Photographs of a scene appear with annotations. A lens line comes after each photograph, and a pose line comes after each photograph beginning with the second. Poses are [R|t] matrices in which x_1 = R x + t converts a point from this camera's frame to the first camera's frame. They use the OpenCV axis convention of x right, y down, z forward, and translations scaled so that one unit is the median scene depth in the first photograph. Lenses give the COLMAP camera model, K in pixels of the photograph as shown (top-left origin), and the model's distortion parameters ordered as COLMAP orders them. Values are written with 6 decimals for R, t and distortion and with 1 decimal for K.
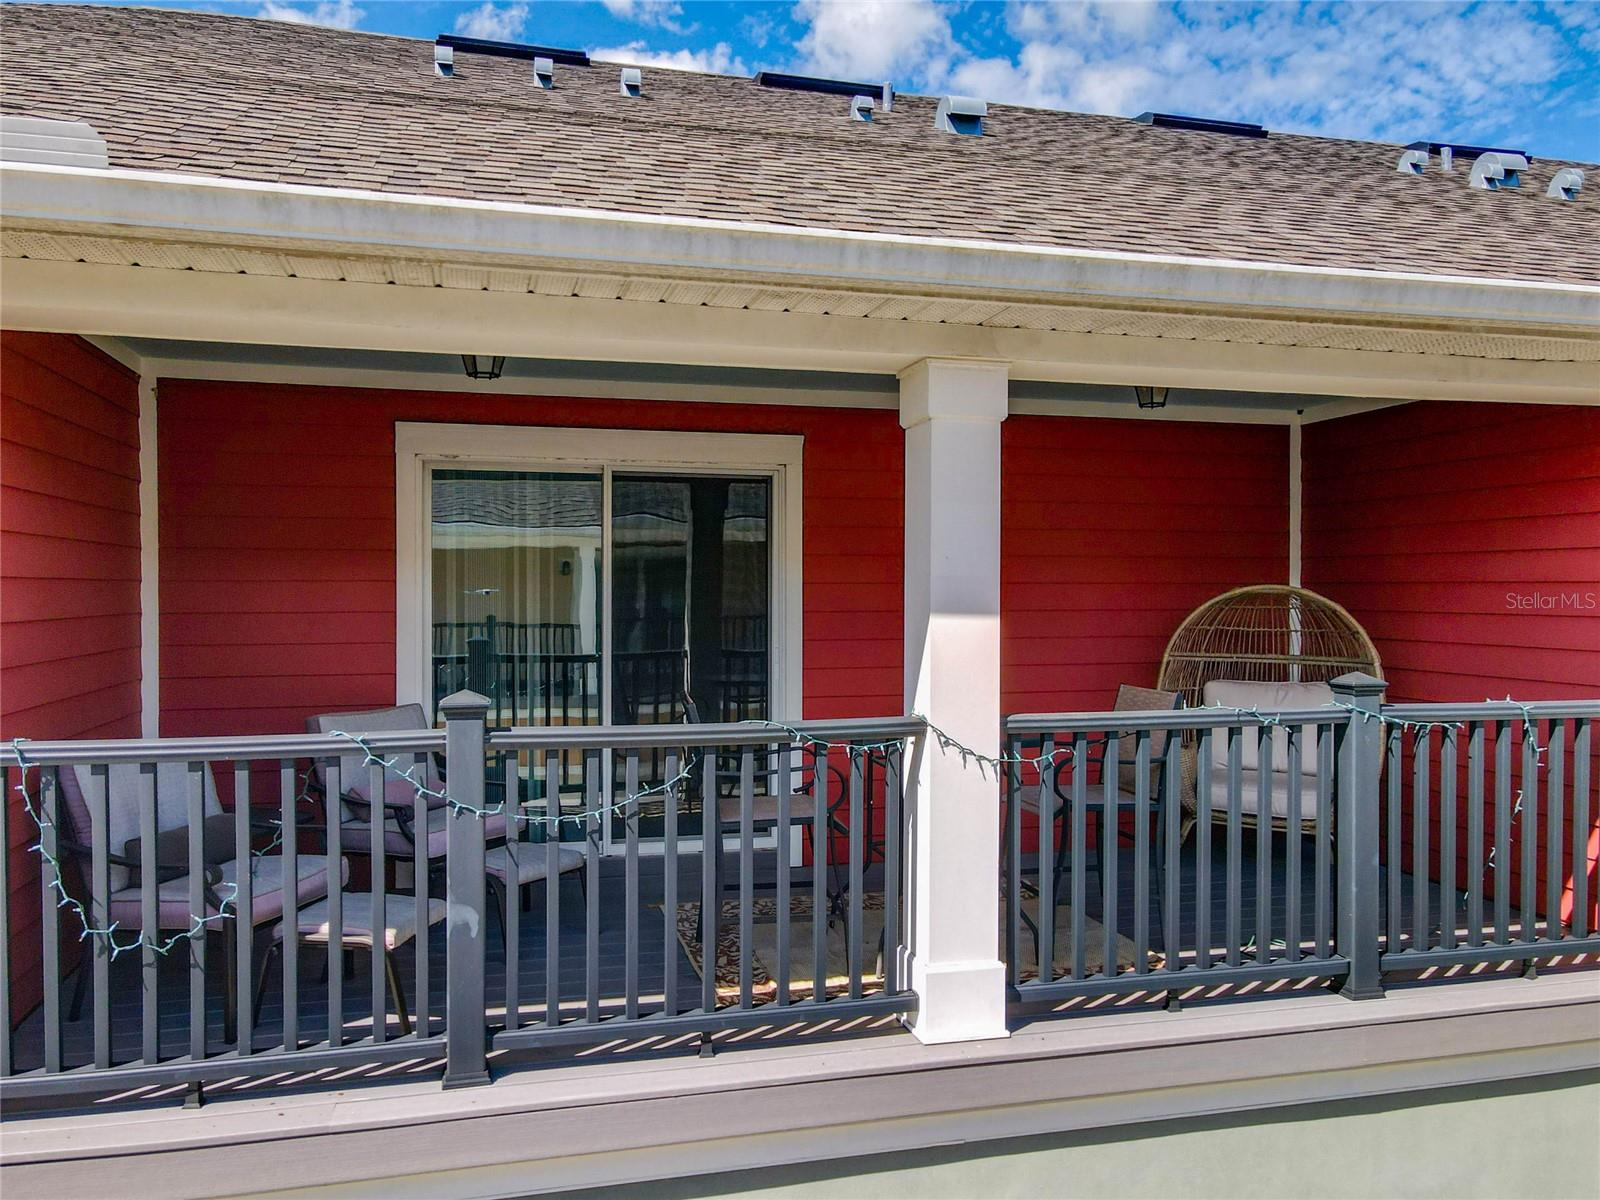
lens RADIAL K [[1205.4, 0, 809.3], [0, 1205.4, 597.9], [0, 0, 1]] dist [0.007314, 0.019596]
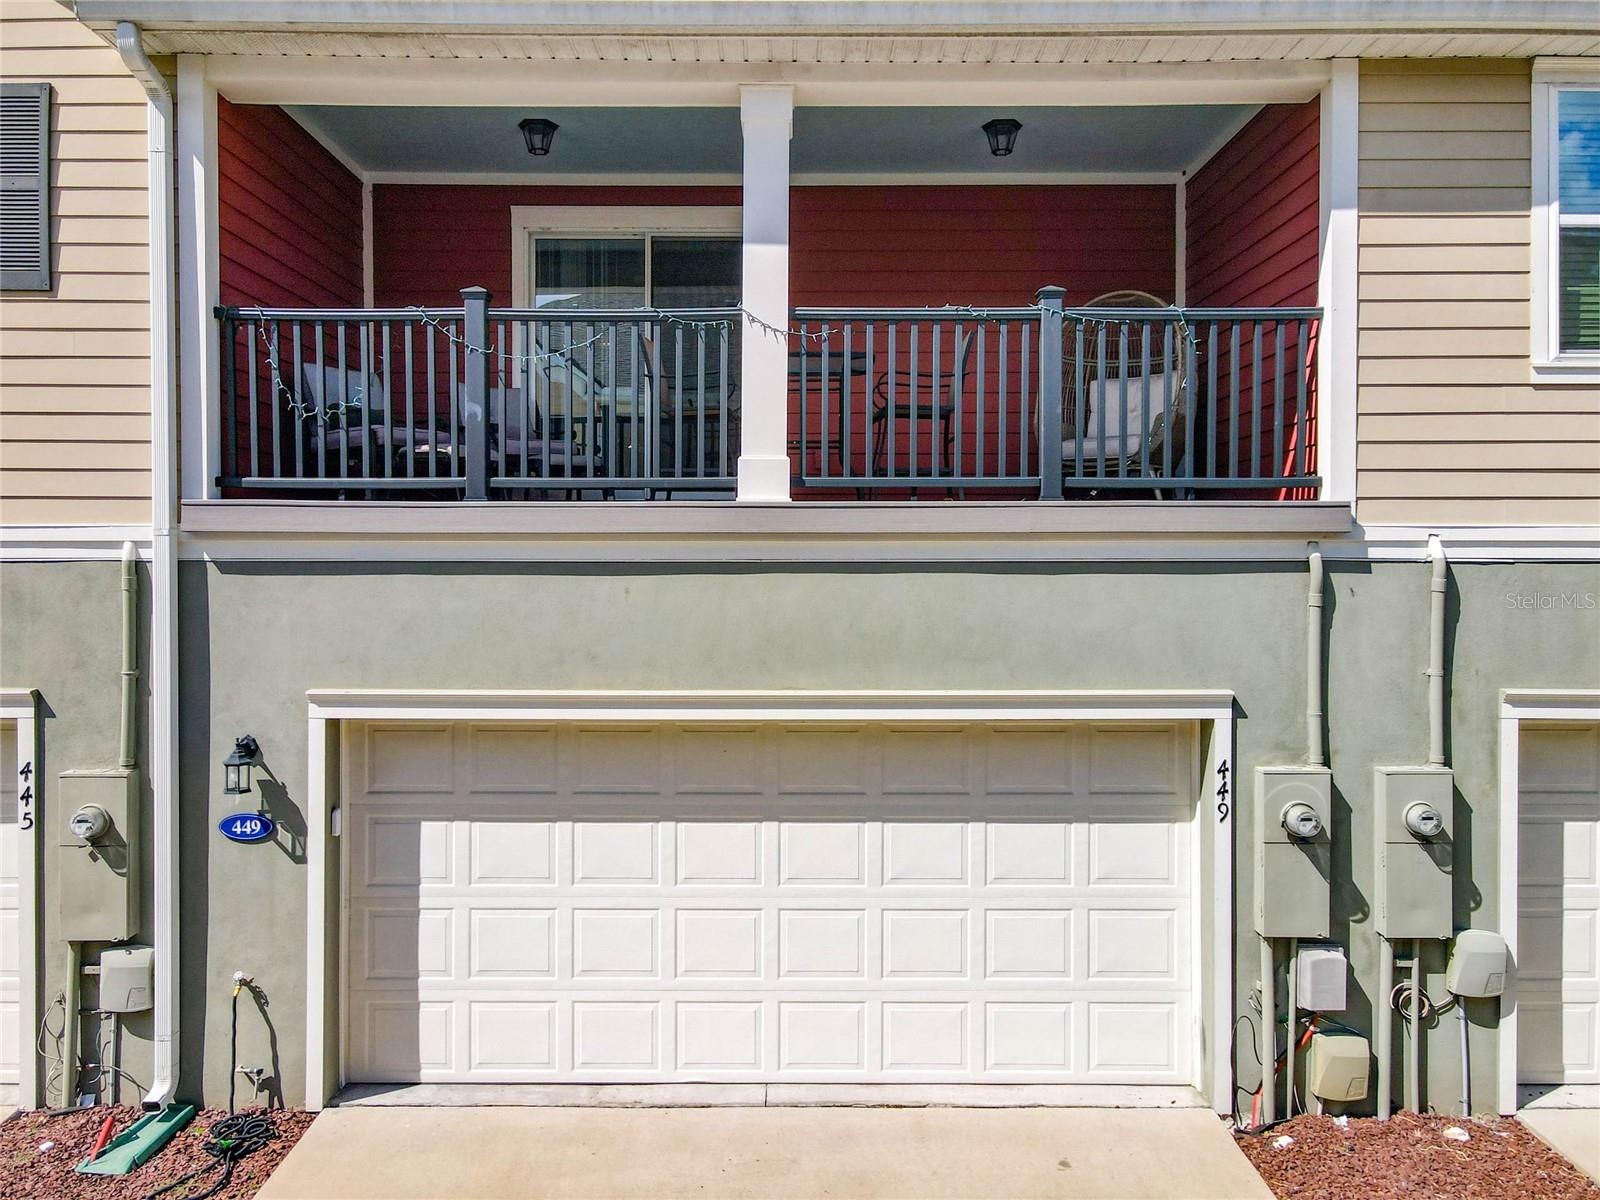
lens RADIAL K [[1205.4, 0, 803.1], [0, 1205.4, 587.9], [0, 0, 1]] dist [0.007314, 0.019596]
pose [[0.966280, 0.007985, -0.257369, 0.597391], [-0.005428, 0.999929, 0.010646, 0.460915], [0.257436, -0.008890, 0.966254, -0.570183]]
